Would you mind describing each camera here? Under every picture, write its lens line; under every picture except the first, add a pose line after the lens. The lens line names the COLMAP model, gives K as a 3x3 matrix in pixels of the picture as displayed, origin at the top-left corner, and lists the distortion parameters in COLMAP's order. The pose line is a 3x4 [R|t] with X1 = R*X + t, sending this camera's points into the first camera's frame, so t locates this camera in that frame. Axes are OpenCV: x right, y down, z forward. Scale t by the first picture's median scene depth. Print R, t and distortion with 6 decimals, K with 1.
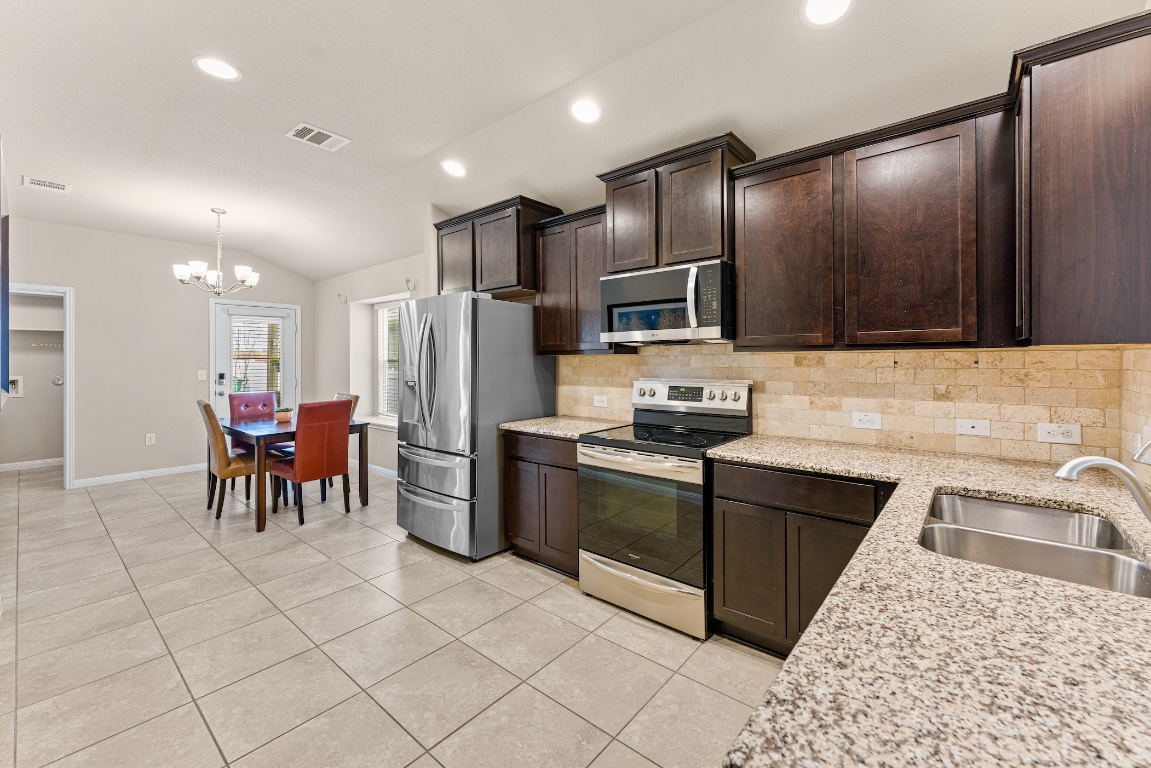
lens RADIAL K [[464.9, 0, 571.8], [0, 464.9, 363.6], [0, 0, 1]] dist [-0.000890, -0.000200]
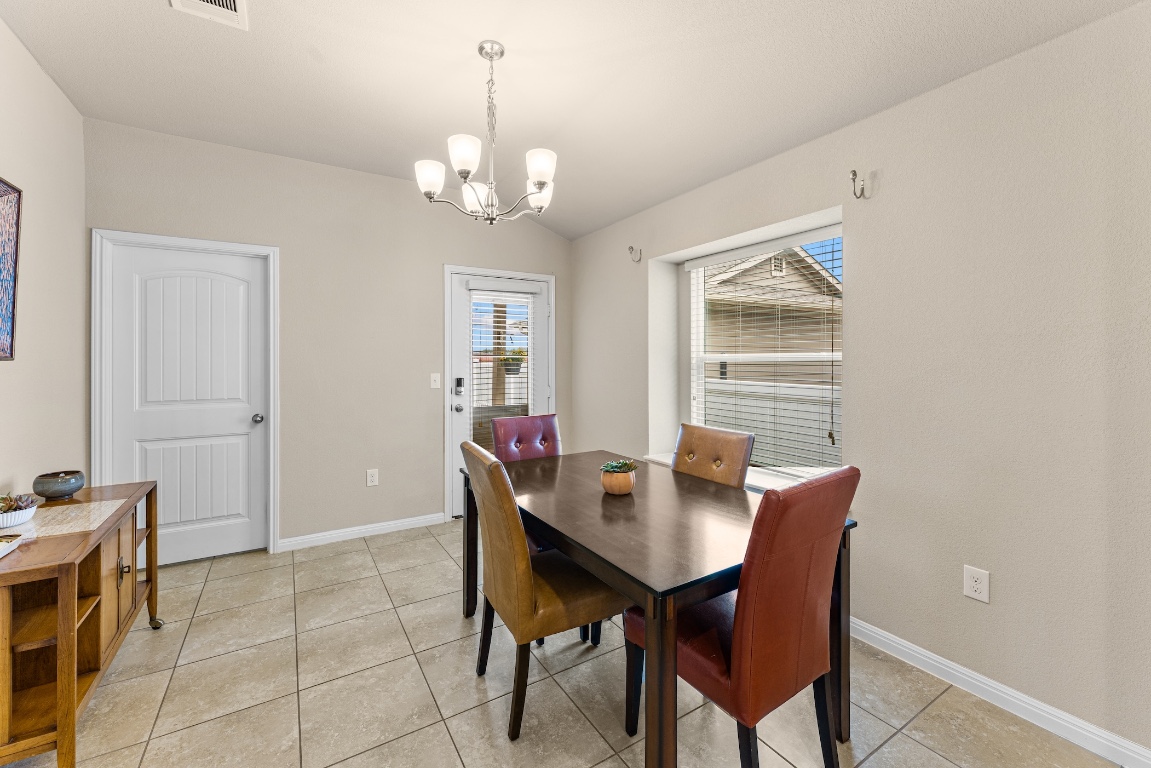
lens RADIAL K [[464.9, 0, 571.4], [0, 464.9, 365.1], [0, 0, 1]] dist [-0.000890, -0.000200]
pose [[0.949631, 0.002729, -0.313358, -0.813501], [-0.000436, 0.999973, 0.007388, -0.004829], [0.313370, -0.006880, 0.949606, 0.869319]]
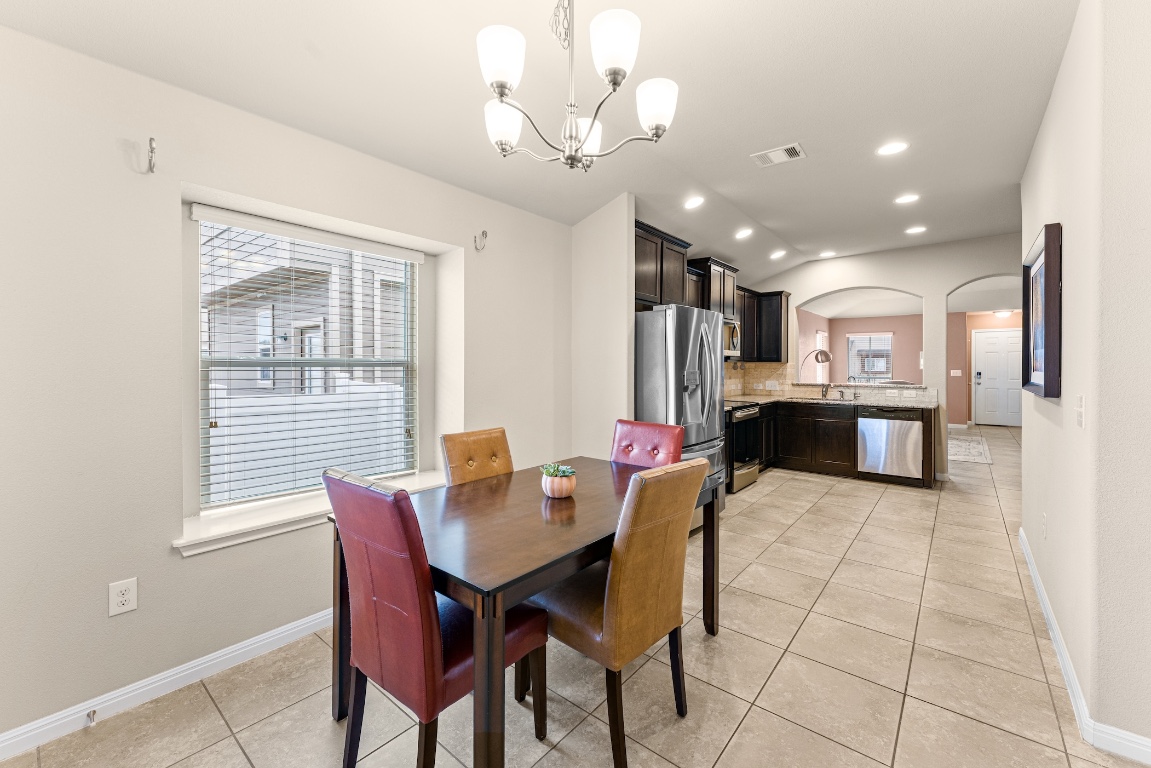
lens RADIAL K [[464.9, 0, 570.6], [0, 464.9, 369.1], [0, 0, 1]] dist [-0.000890, -0.000200]
pose [[-0.000014, -0.005653, 0.999984, -1.686560], [0.002694, 0.999980, 0.005653, -0.004719], [-0.999996, 0.002694, 0.000001, 1.543361]]
